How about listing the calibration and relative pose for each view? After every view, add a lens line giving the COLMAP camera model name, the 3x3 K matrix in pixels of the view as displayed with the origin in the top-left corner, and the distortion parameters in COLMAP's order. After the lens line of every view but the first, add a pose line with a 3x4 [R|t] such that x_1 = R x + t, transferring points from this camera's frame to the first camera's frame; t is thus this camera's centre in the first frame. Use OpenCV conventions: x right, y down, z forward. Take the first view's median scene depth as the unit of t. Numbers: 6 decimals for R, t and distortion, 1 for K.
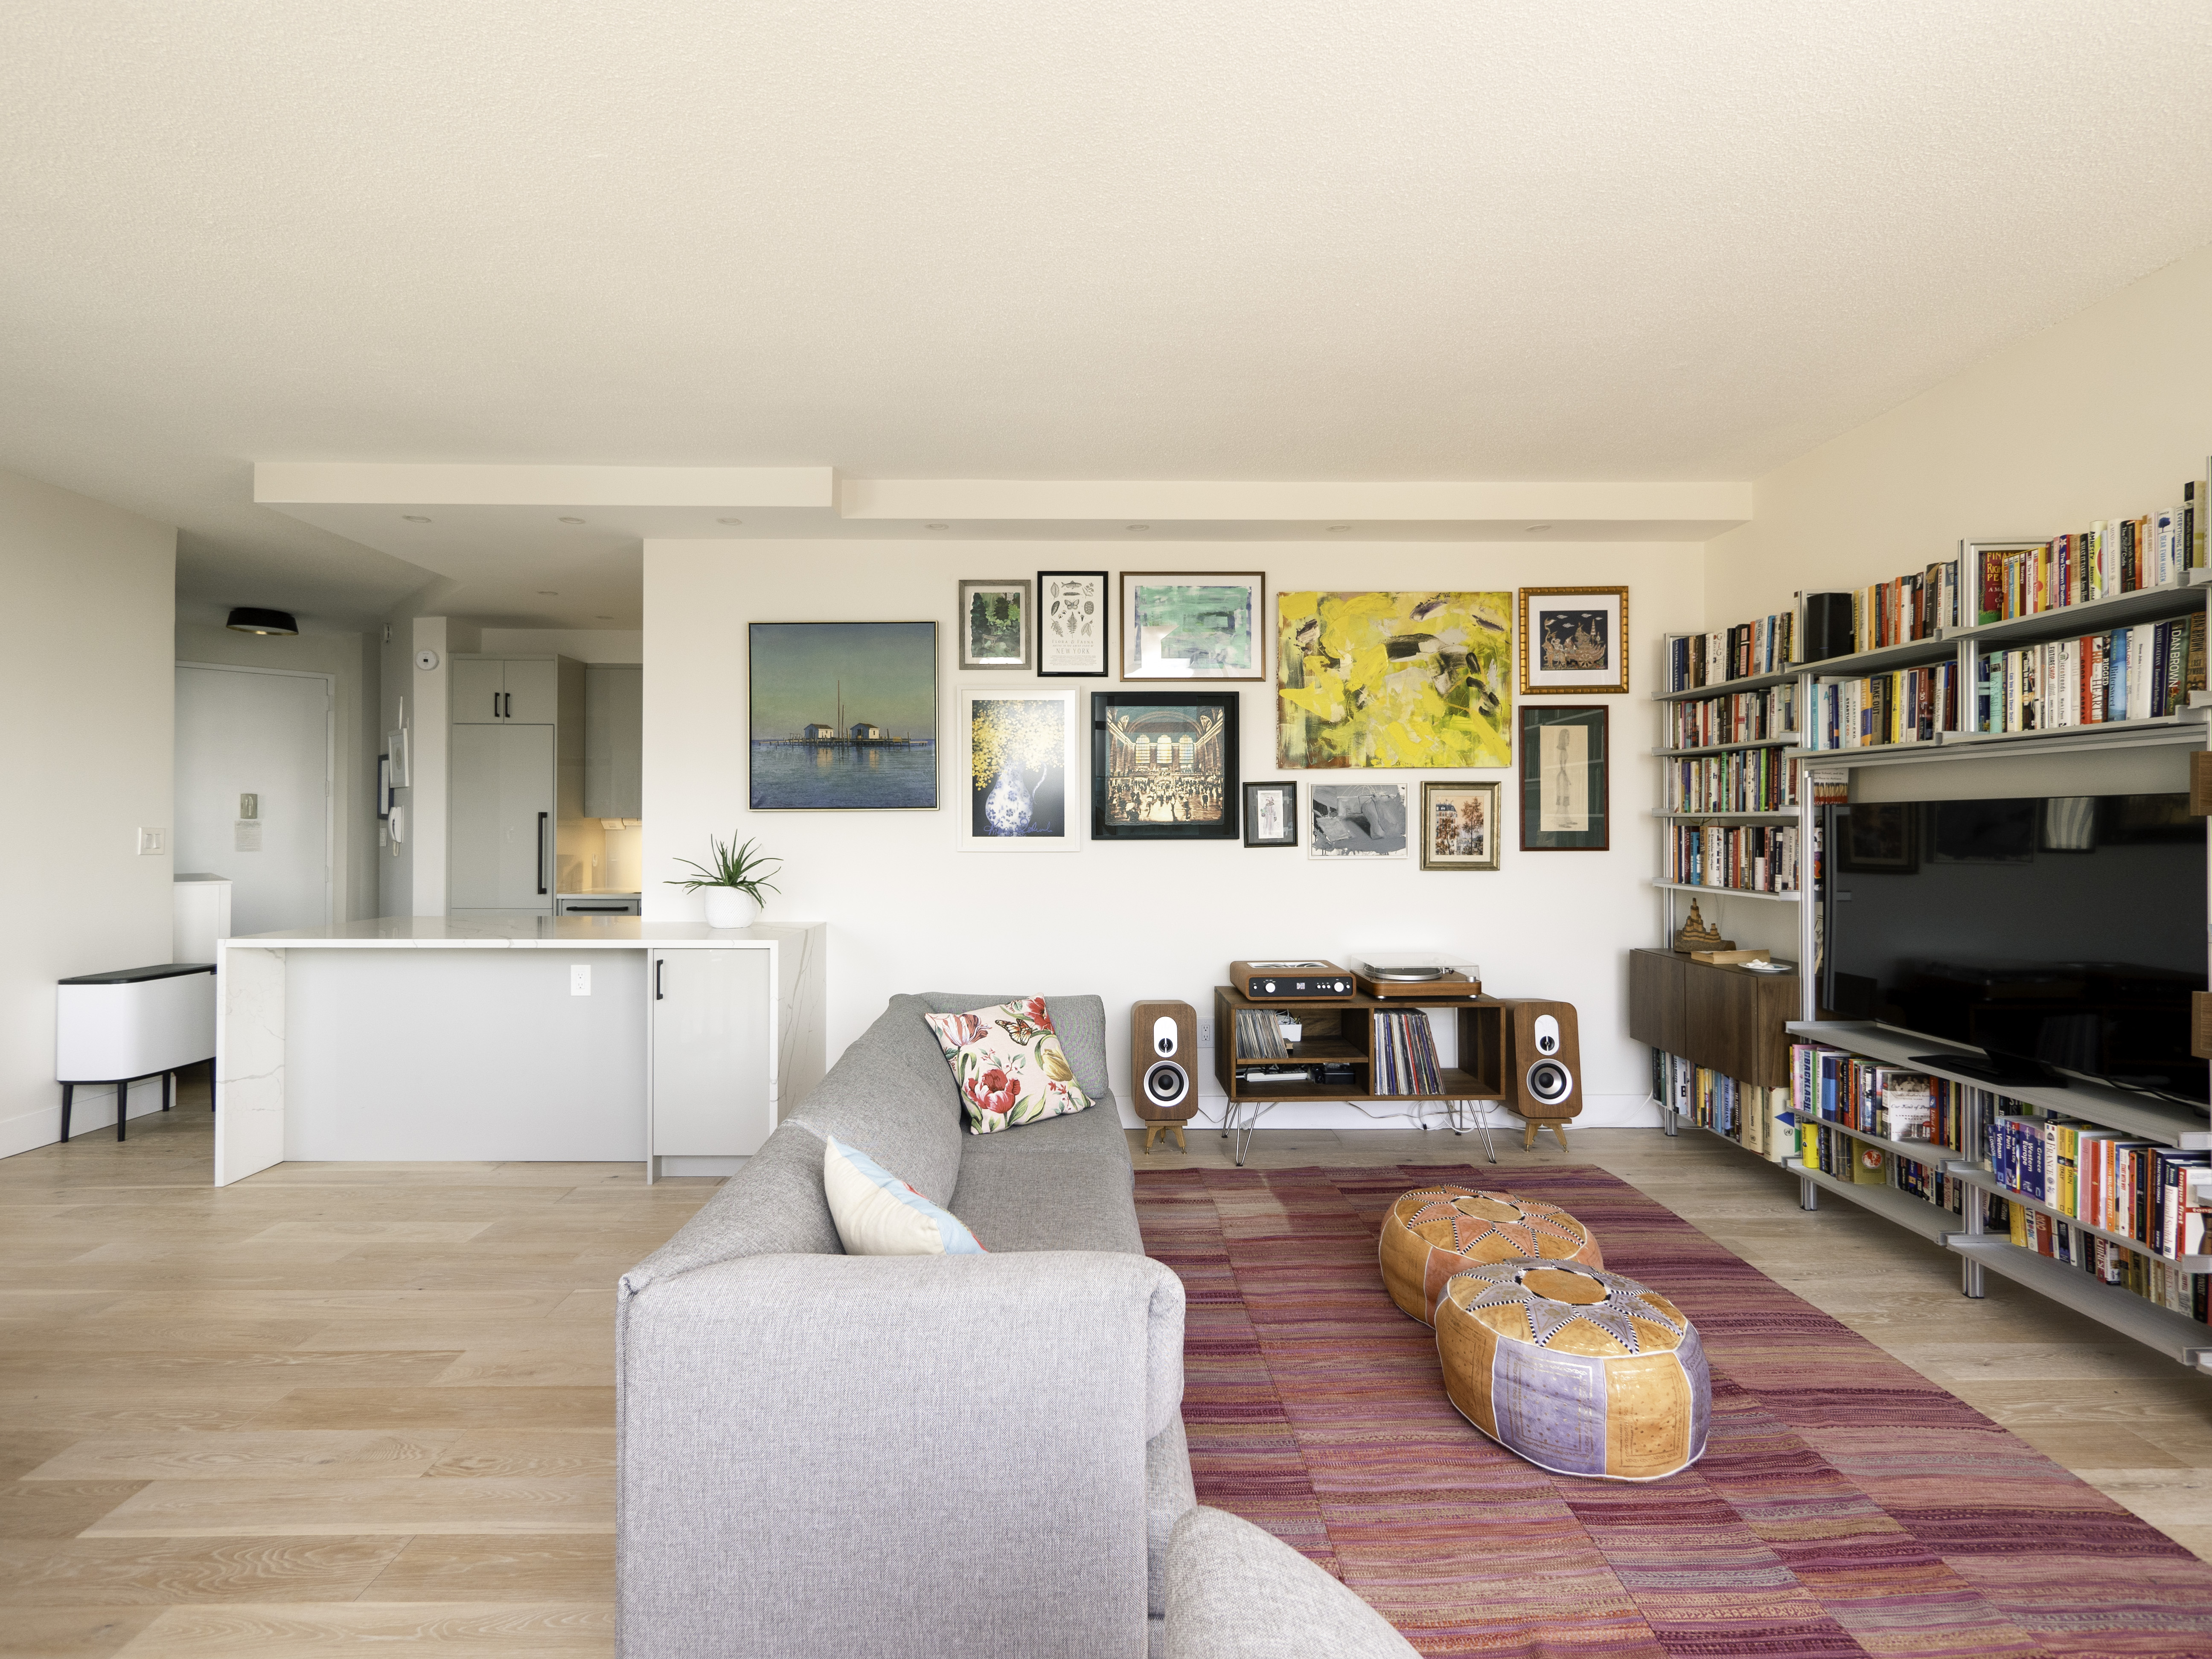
lens RADIAL K [[1035.3, 0, 1111.5], [0, 1035.3, 817.1], [0, 0, 1]] dist [-0.005393, -0.000020]
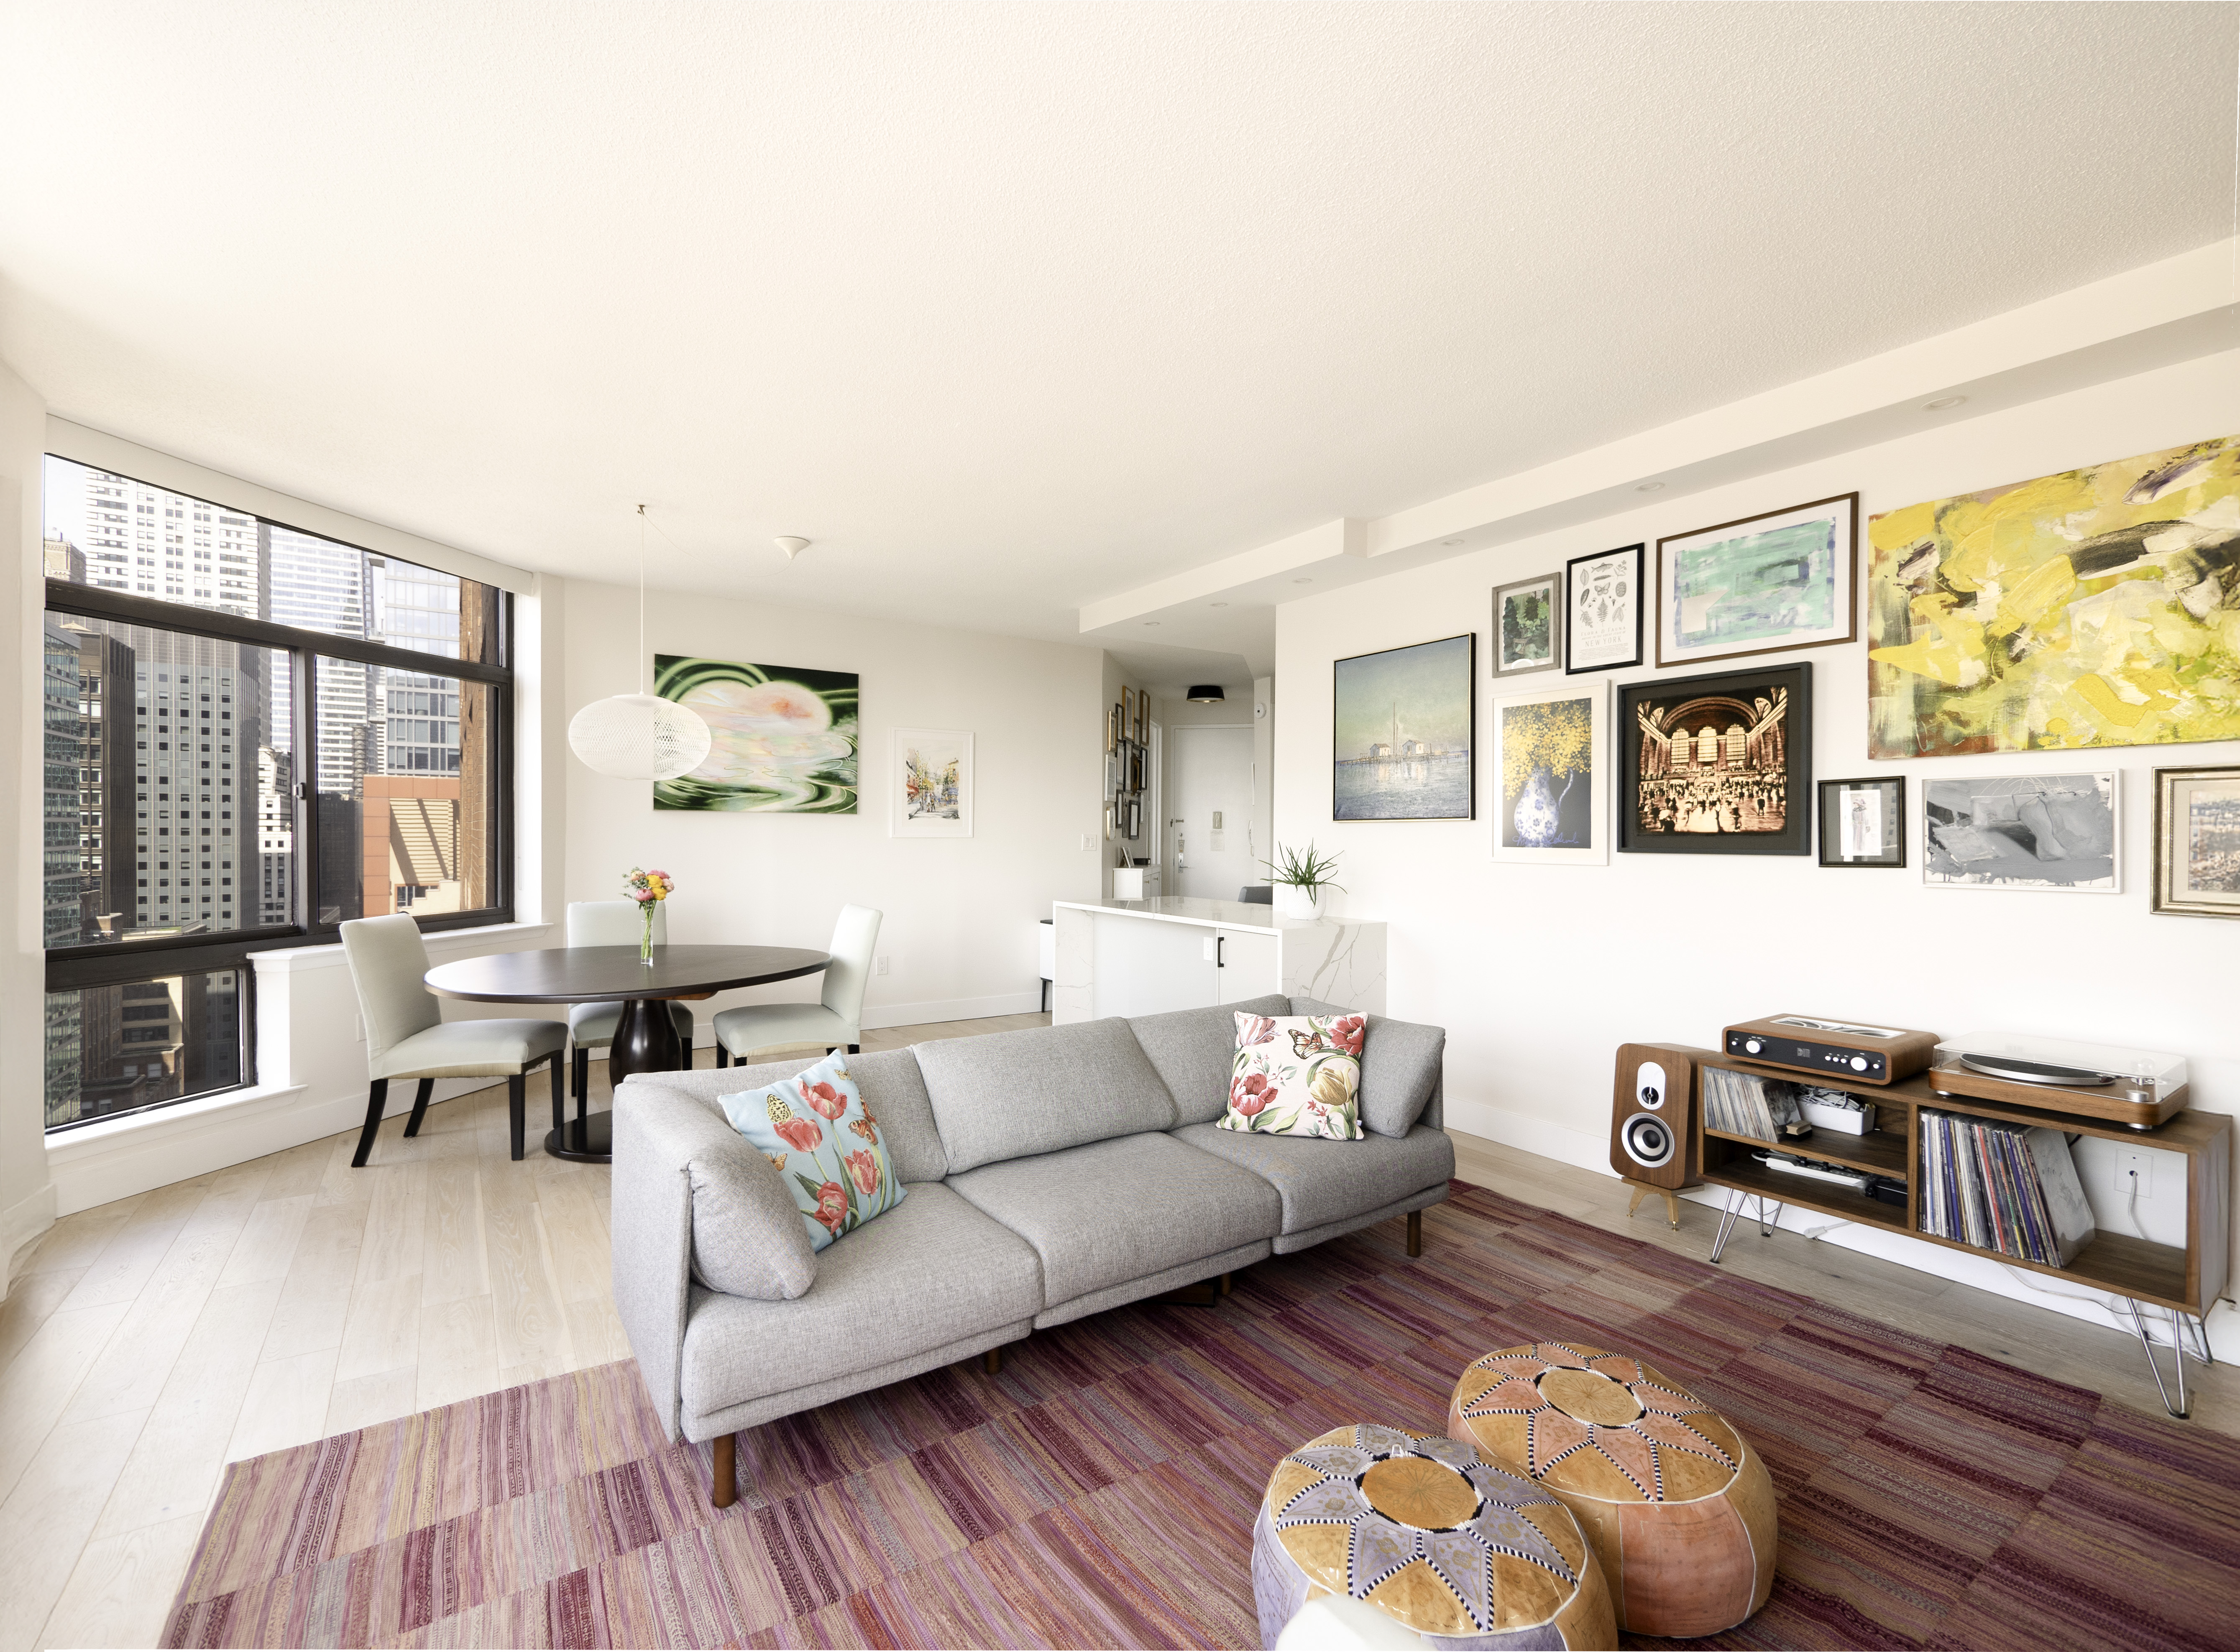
lens RADIAL K [[1051.1, 0, 1124.1], [0, 1051.1, 843.2], [0, 0, 1]] dist [-0.003173, -0.000533]
pose [[0.518106, 0.011912, -0.855233, 0.523868], [0.001239, 0.999892, 0.014678, 0.000321], [0.855315, -0.008664, 0.518035, 0.172673]]
